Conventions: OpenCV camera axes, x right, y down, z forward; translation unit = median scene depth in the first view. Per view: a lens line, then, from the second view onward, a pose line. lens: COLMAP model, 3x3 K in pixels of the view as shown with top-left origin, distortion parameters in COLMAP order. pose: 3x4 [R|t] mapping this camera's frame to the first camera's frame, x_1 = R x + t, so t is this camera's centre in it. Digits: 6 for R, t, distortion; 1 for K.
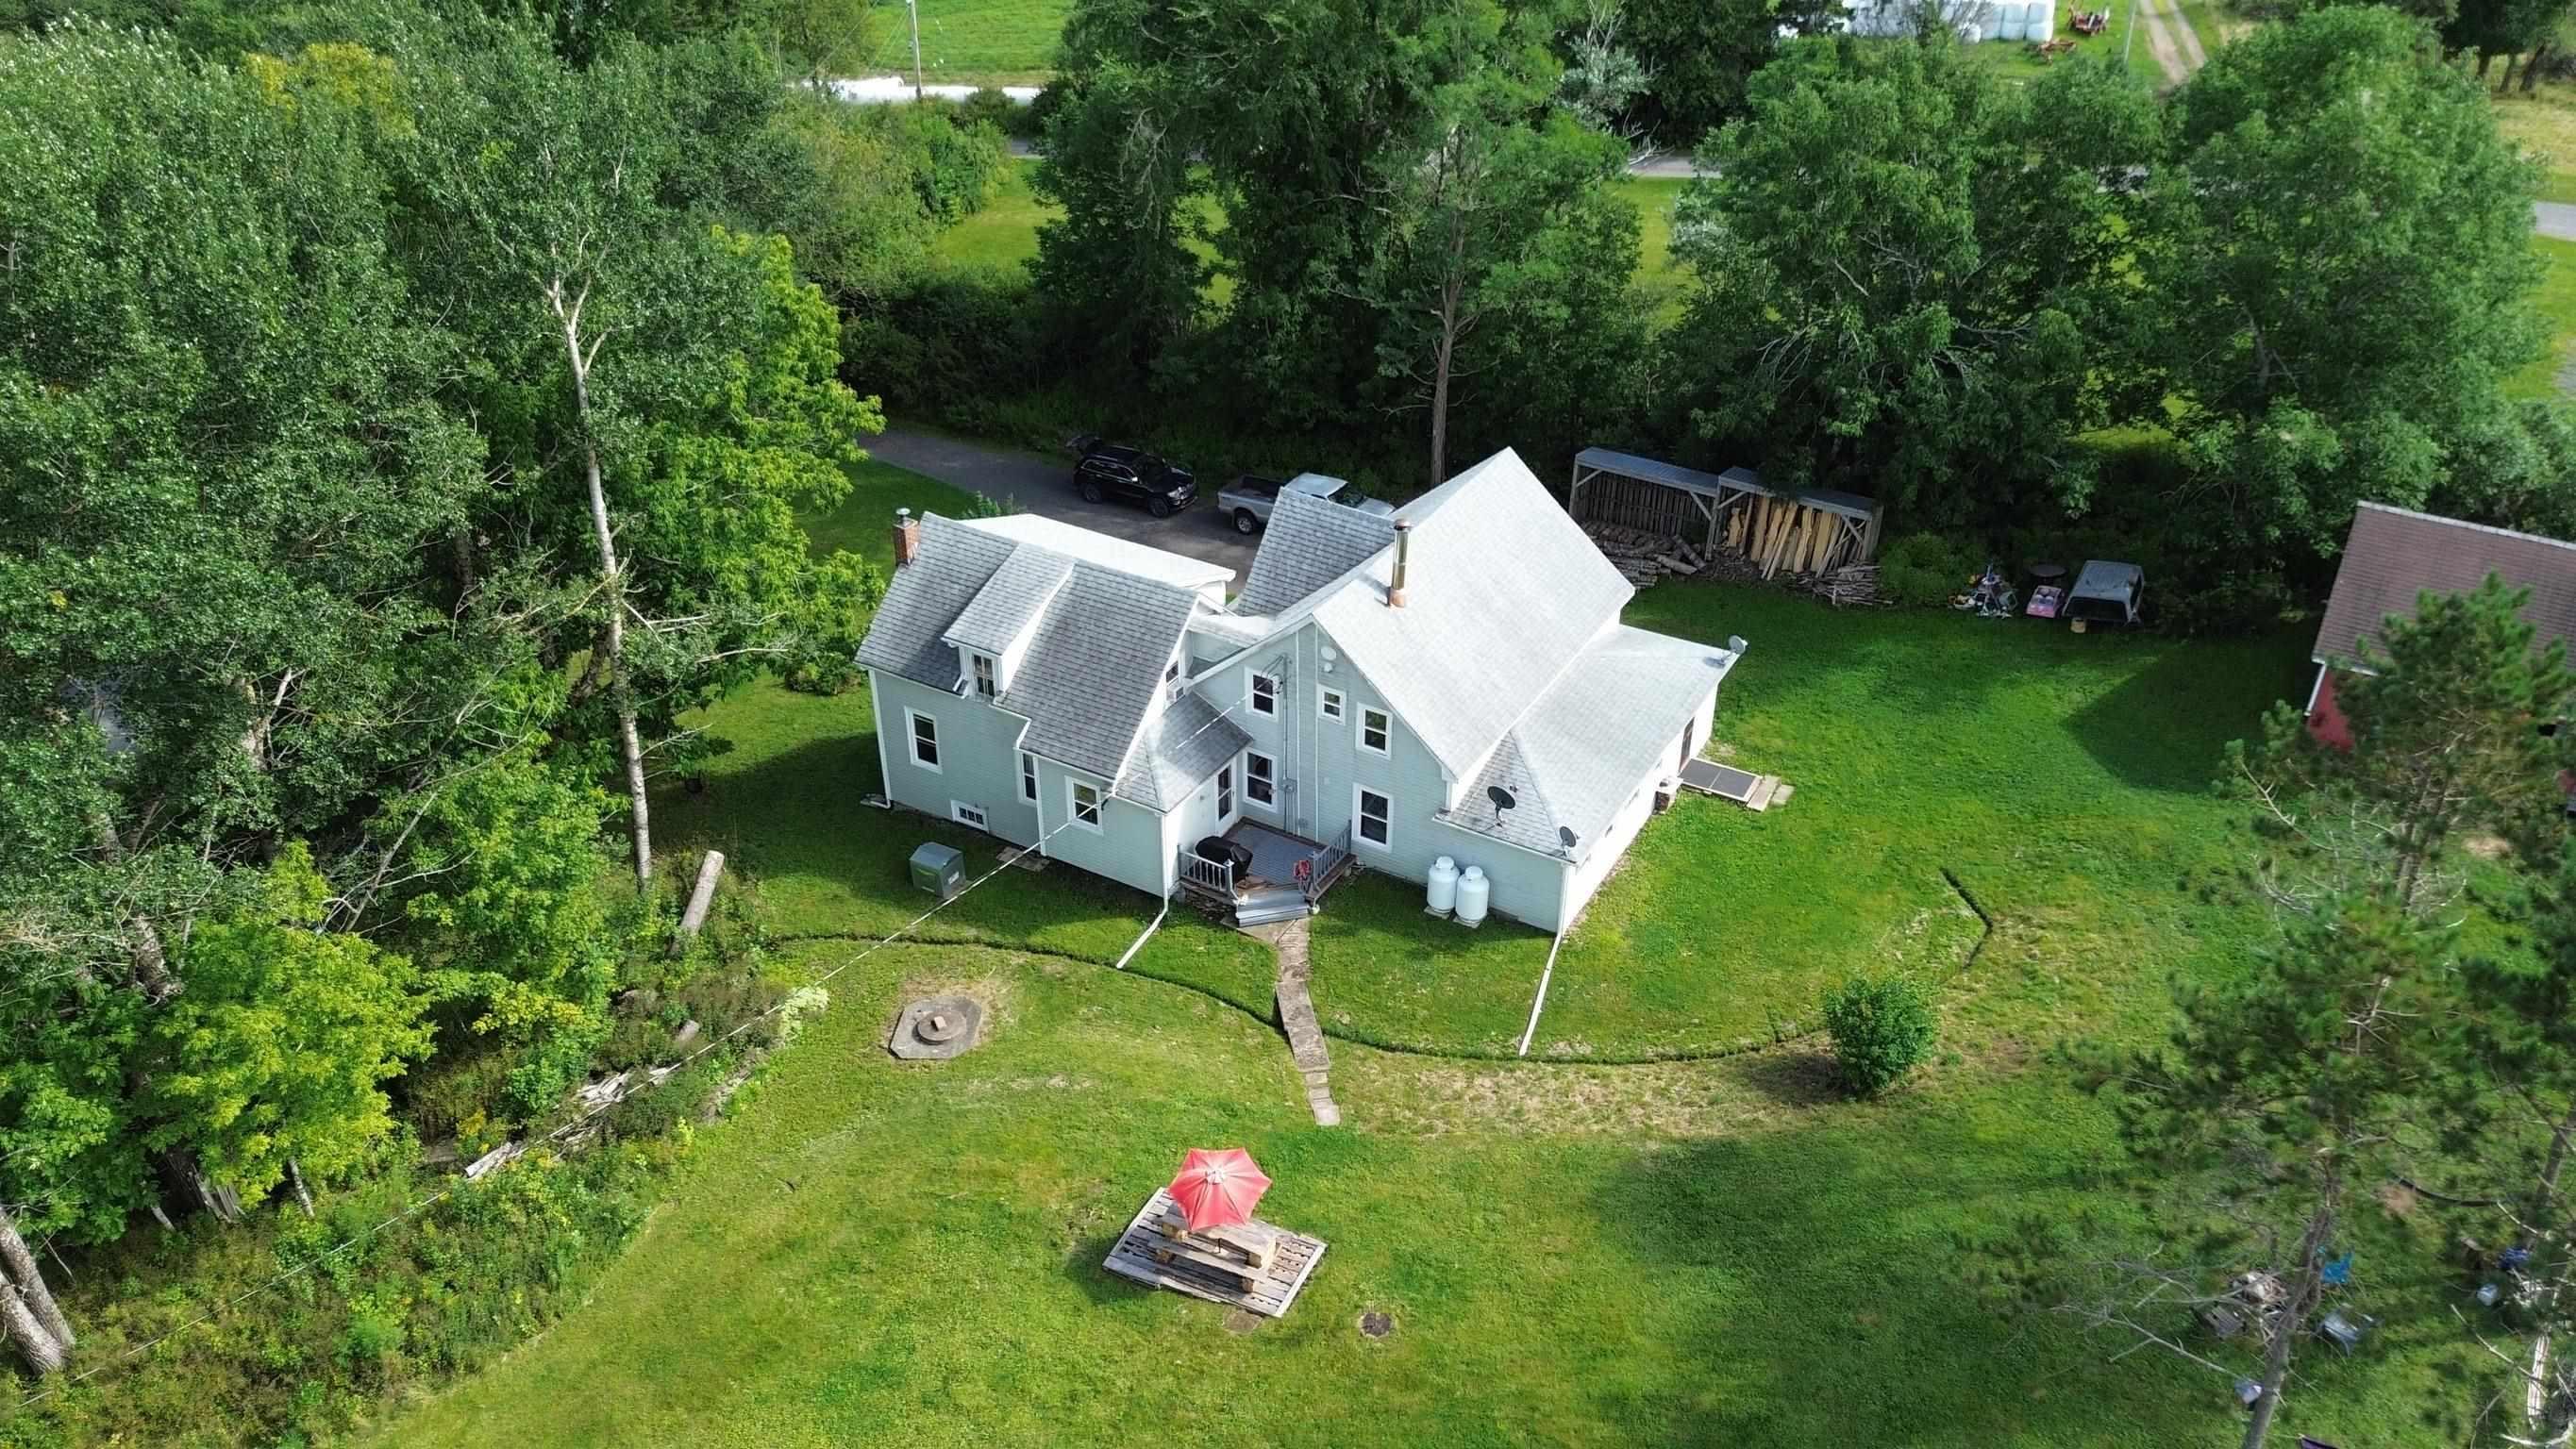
lens RADIAL K [[1963.3, 0, 1258.6], [0, 1963.3, 706.9], [0, 0, 1]] dist [0.075288, -0.091151]
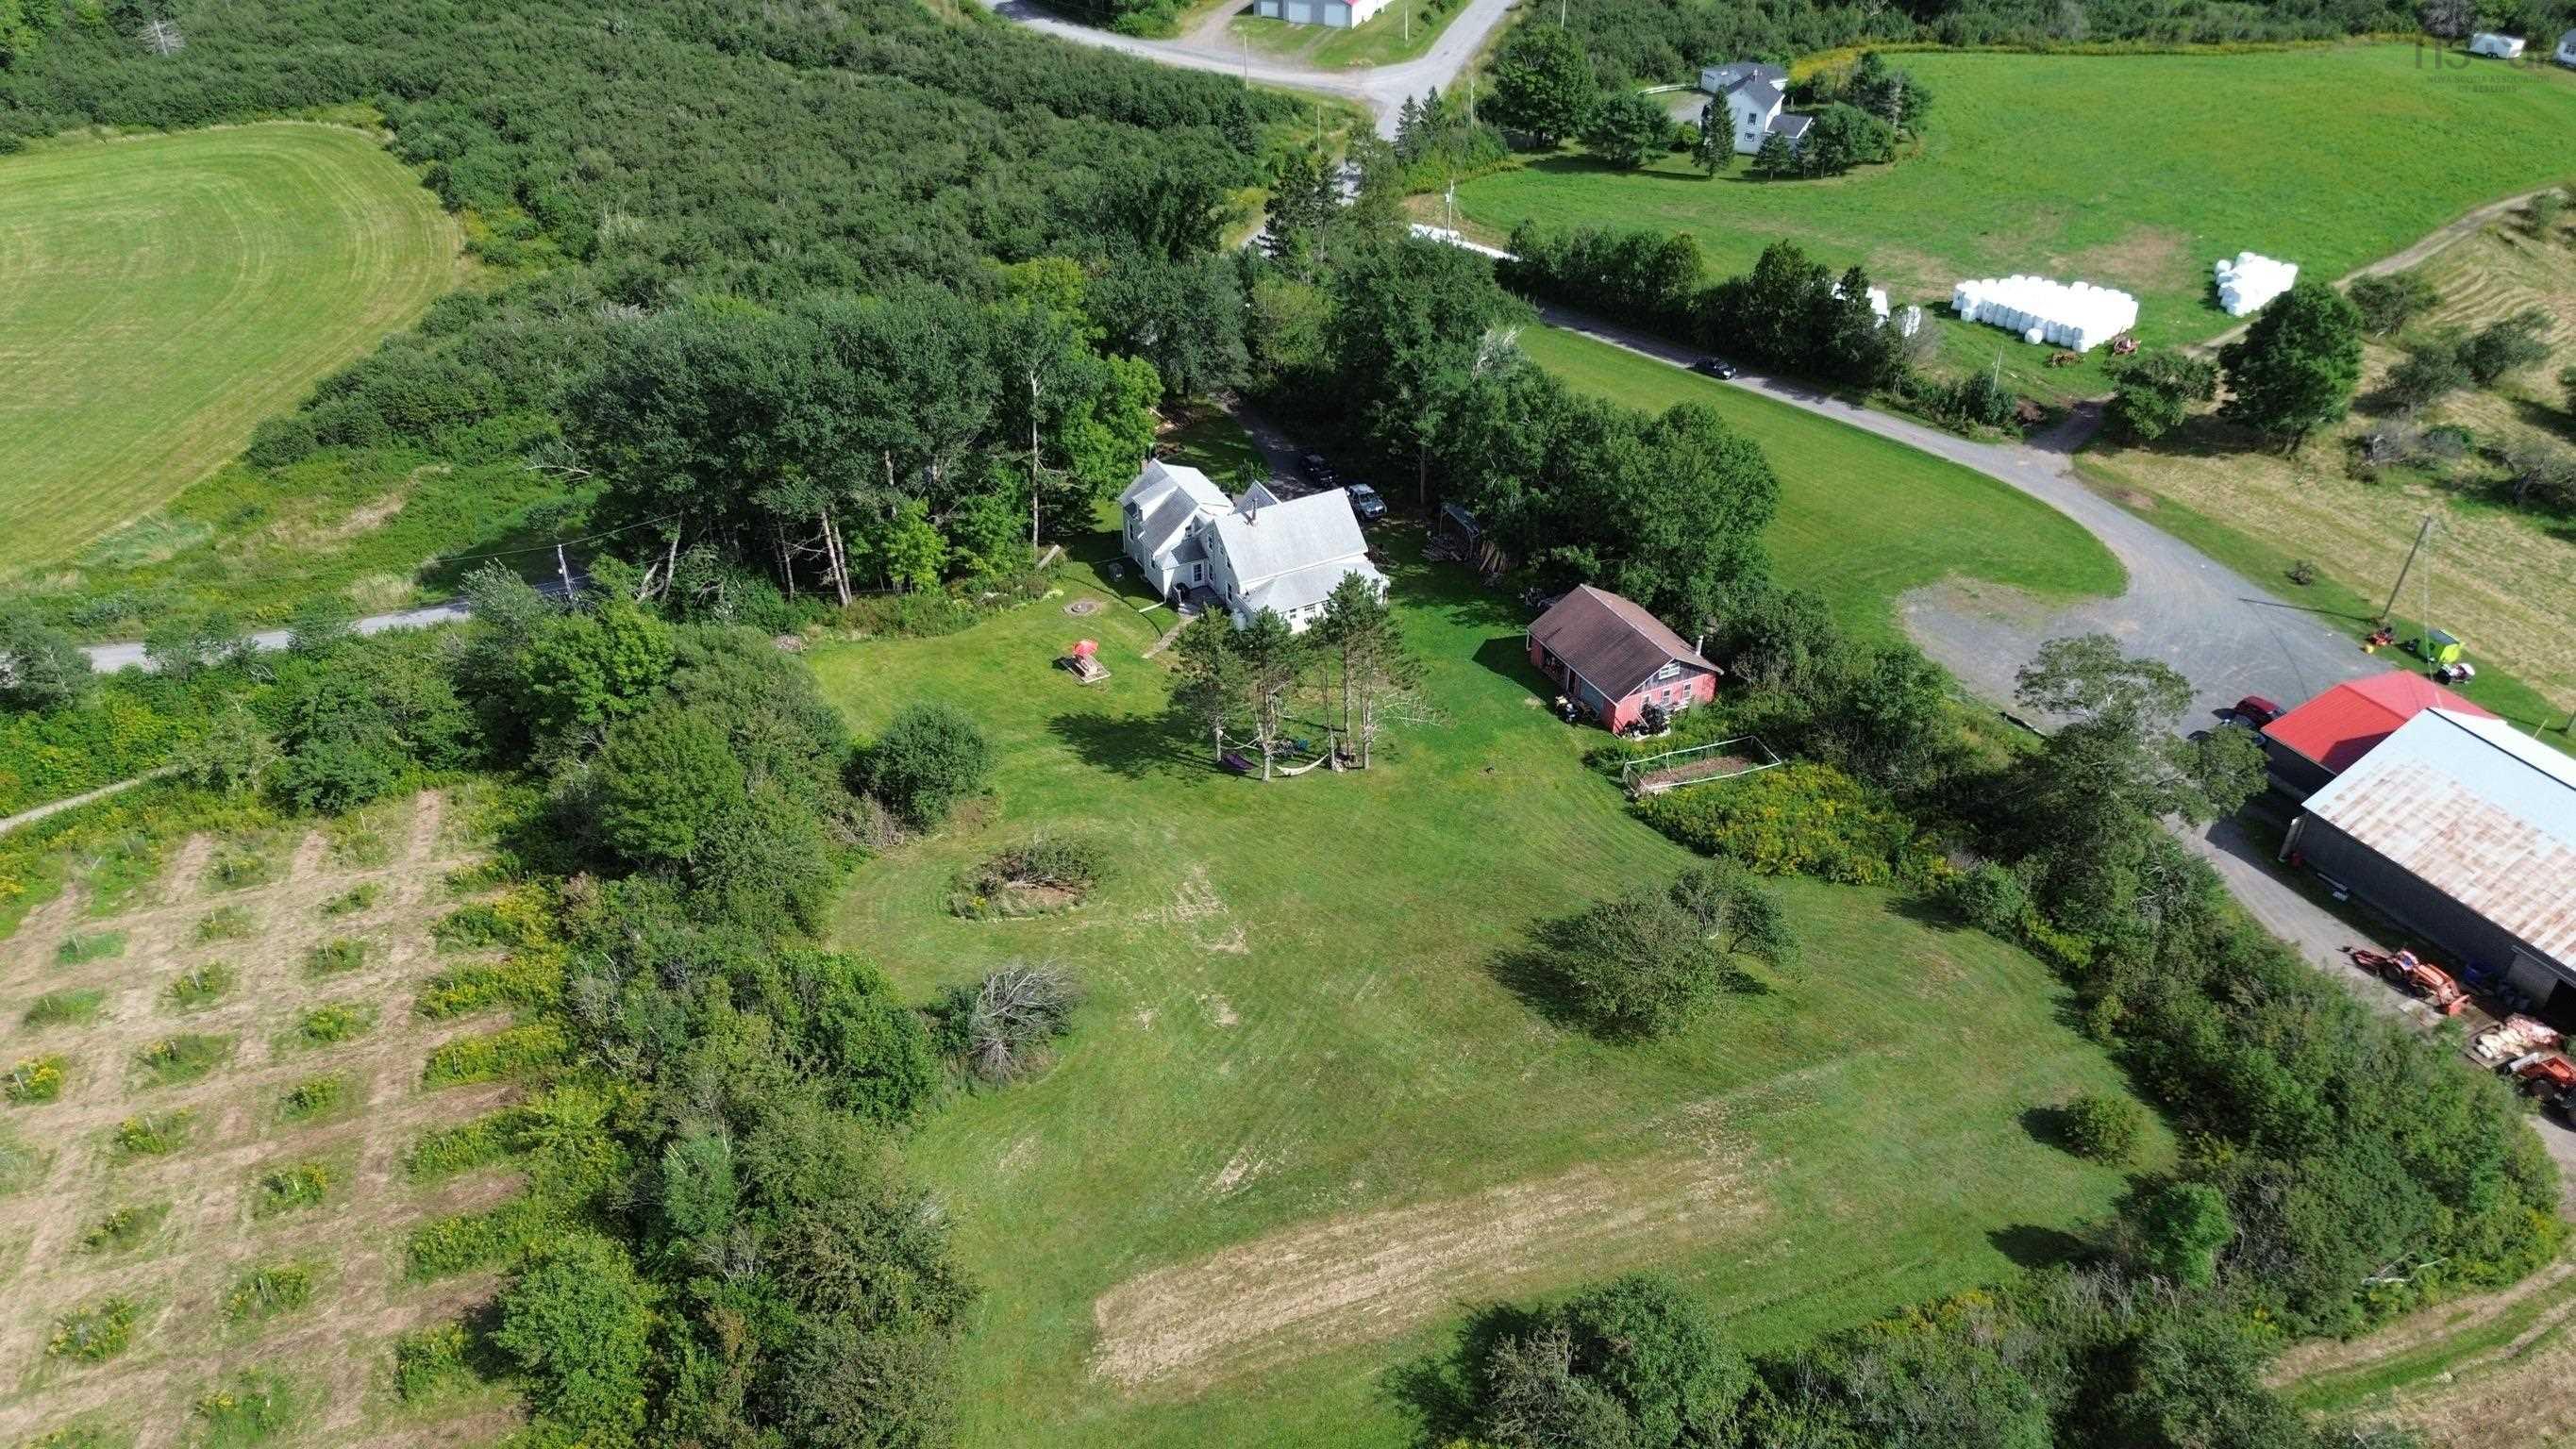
lens RADIAL K [[1963.3, 0, 1258.6], [0, 1963.3, 706.9], [0, 0, 1]] dist [0.075288, -0.091151]
pose [[0.838686, 0.302412, -0.452938, 1.532482], [-0.285472, 0.952365, 0.107266, -0.112841], [0.463801, 0.039338, 0.885066, -1.667693]]
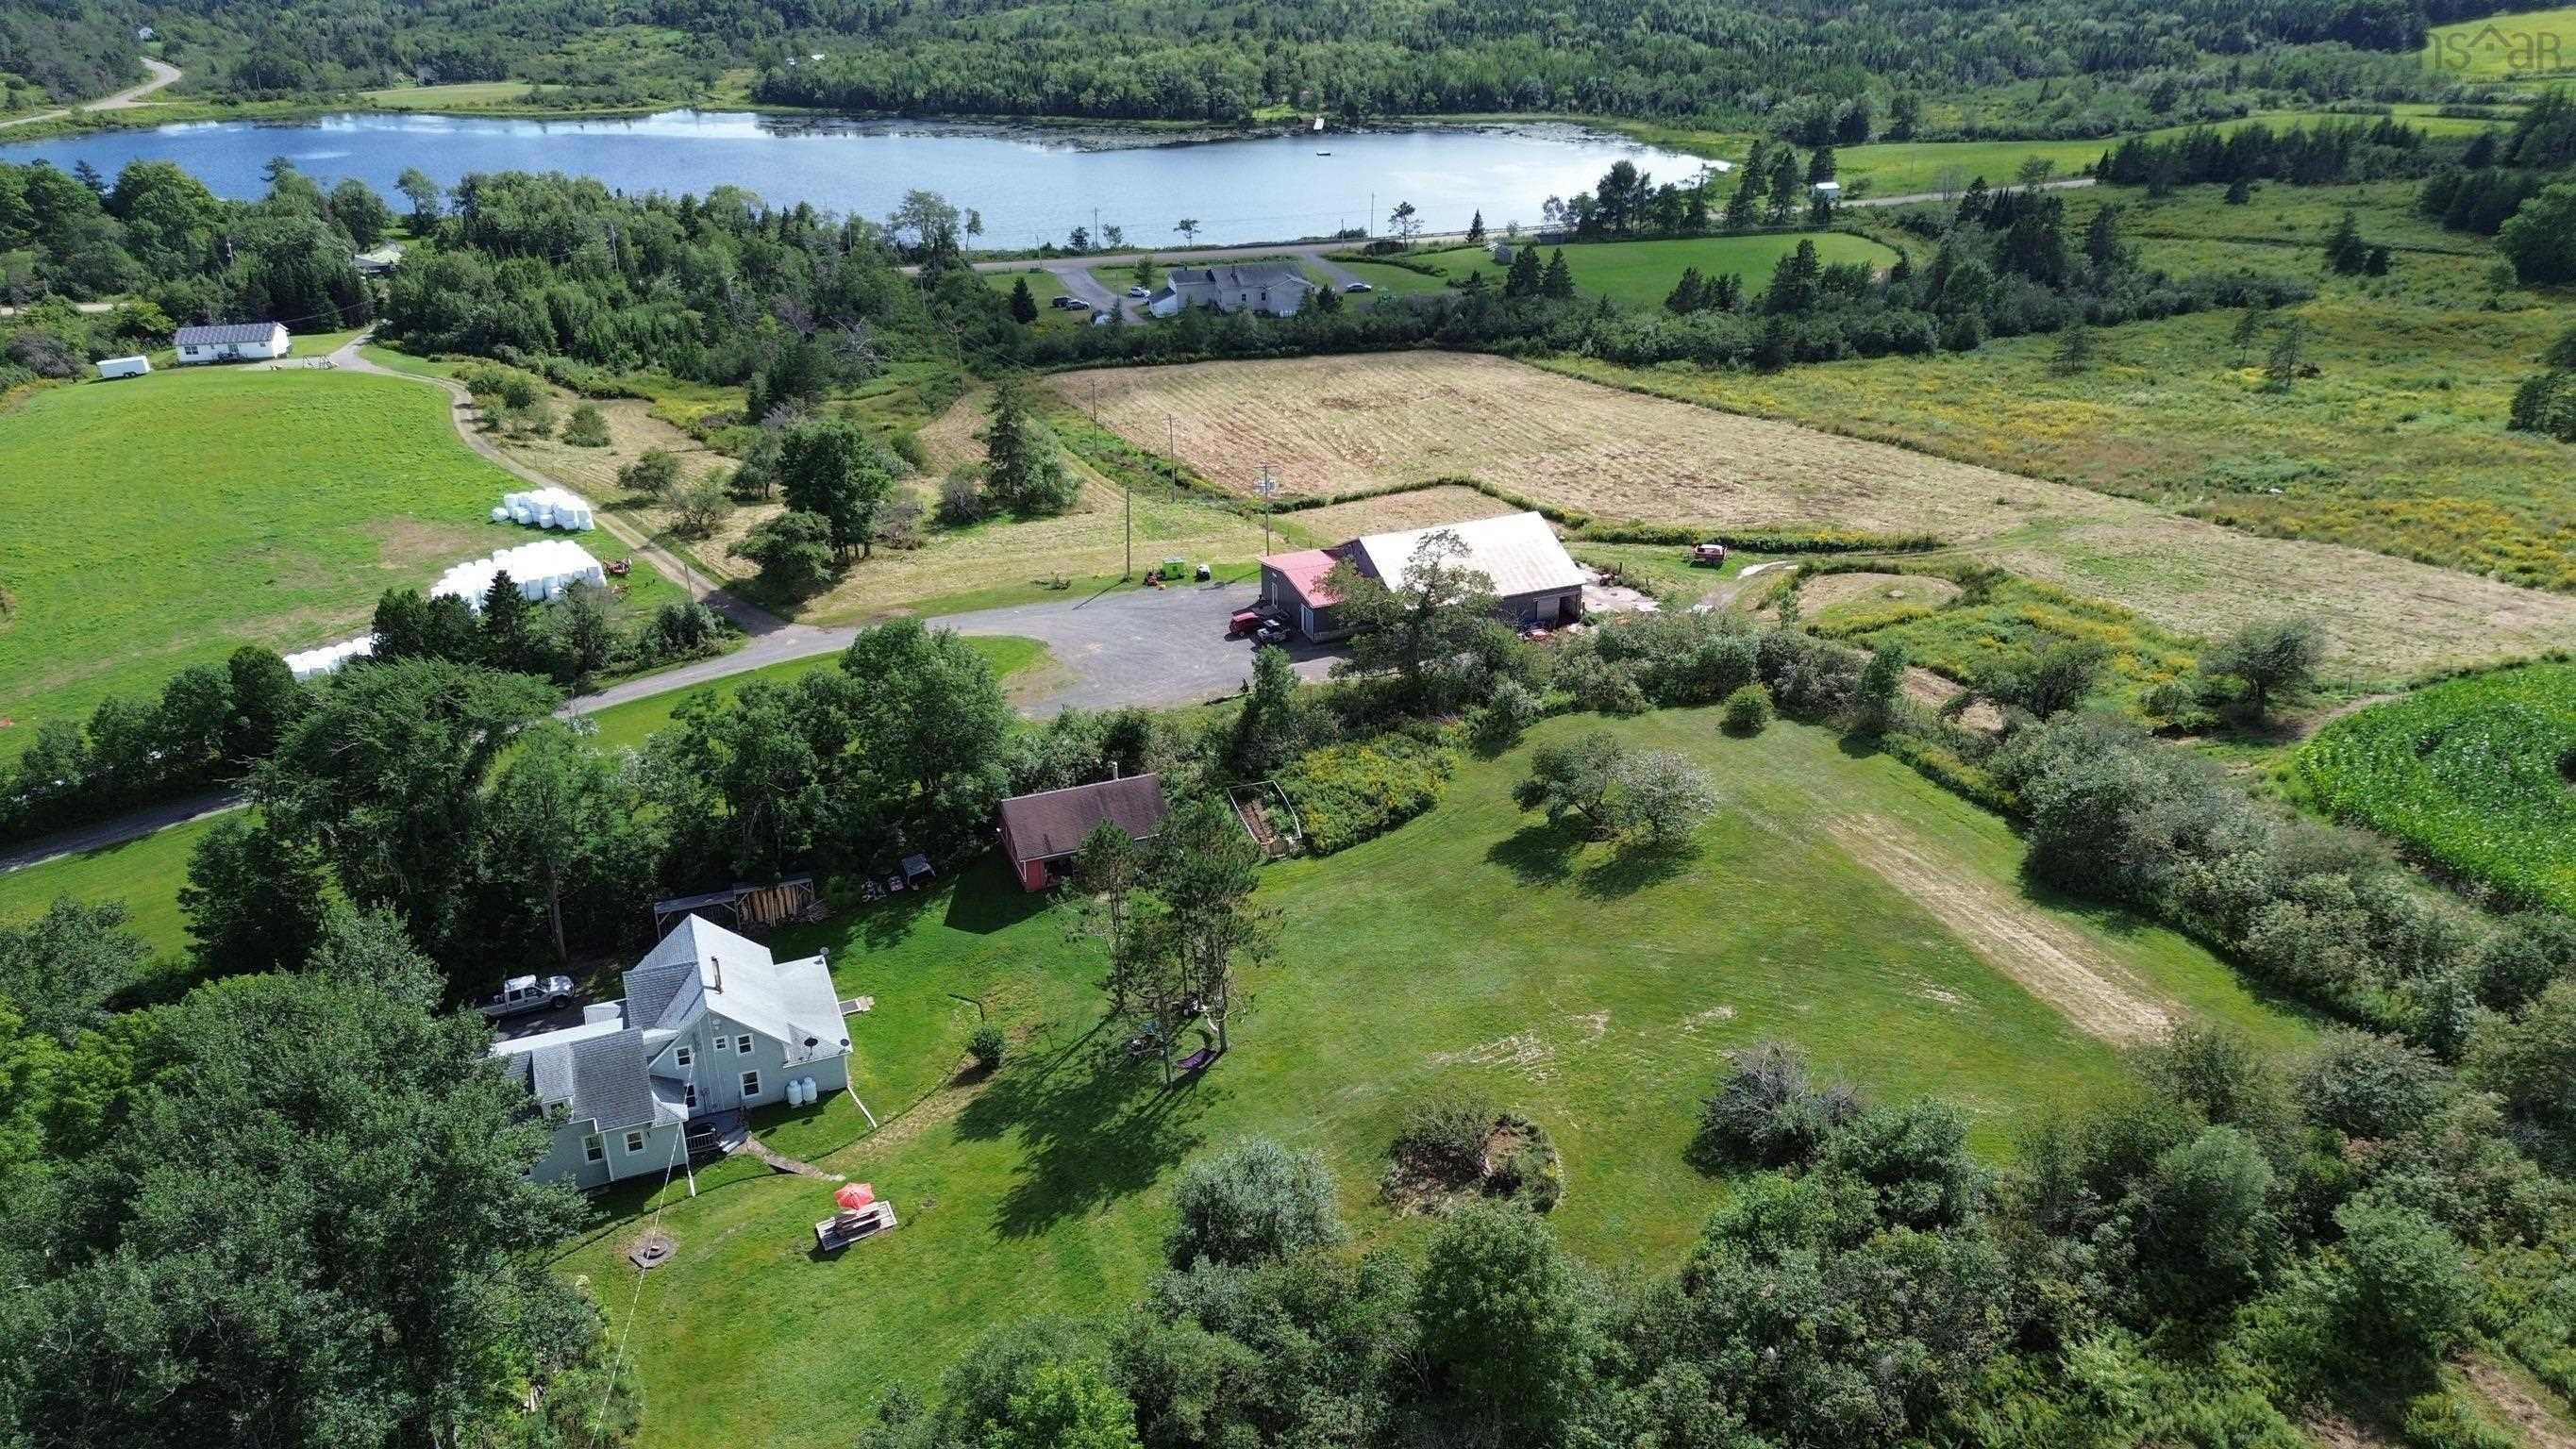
lens RADIAL K [[1963.3, 0, 1258.6], [0, 1963.3, 706.9], [0, 0, 1]] dist [0.075288, -0.091151]
pose [[0.631093, -0.330578, 0.701741, -1.019947], [0.433942, 0.900304, 0.033862, -0.156726], [-0.642974, 0.283144, 0.711627, -1.103061]]
